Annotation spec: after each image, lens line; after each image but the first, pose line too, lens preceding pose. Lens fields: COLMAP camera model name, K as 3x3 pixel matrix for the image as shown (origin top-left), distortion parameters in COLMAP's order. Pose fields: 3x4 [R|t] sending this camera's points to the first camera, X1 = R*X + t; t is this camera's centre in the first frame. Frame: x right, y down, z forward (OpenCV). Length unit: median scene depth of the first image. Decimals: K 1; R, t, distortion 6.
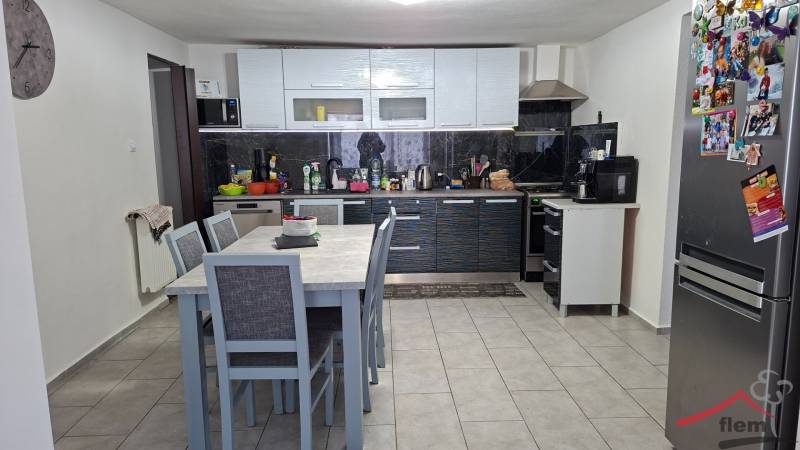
lens RADIAL K [[551.0, 0, 400.3], [0, 551.0, 229.6], [0, 0, 1]] dist [0.136123, -0.156975]
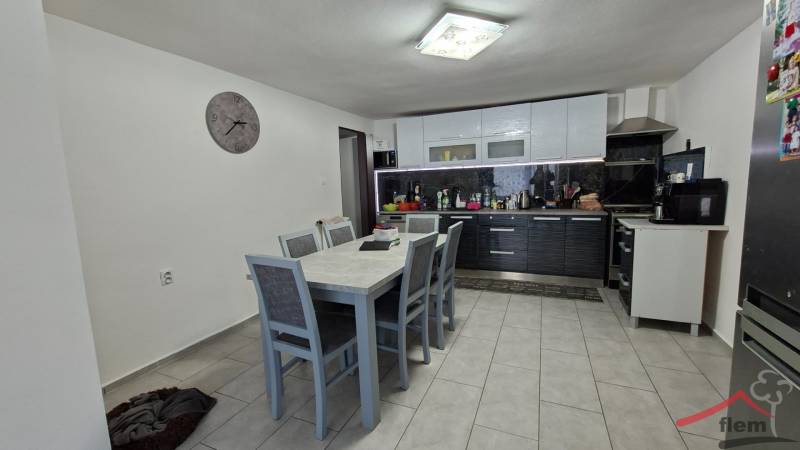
lens RADIAL K [[320.6, 0, 403.0], [0, 320.6, 221.8], [0, 0, 1]] dist [-0.002086, 0.005204]
pose [[0.898949, 0.030933, -0.436960, 0.136721], [-0.044146, 0.998823, -0.020113, -0.014690], [0.435824, 0.037371, 0.899256, 0.209394]]
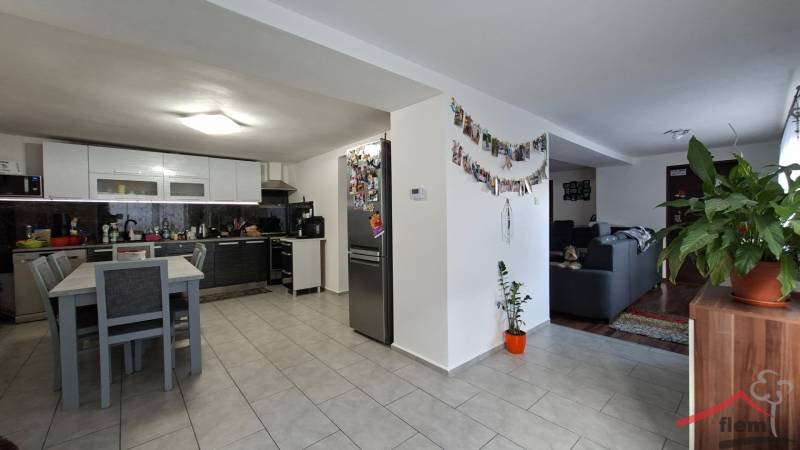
lens RADIAL K [[320.6, 0, 403.0], [0, 320.6, 221.8], [0, 0, 1]] dist [-0.002086, 0.005204]
pose [[0.777958, -0.010961, 0.628220, -0.105634], [0.102209, 0.988738, -0.109320, 0.050921], [-0.619947, 0.149256, 0.770317, -0.129748]]
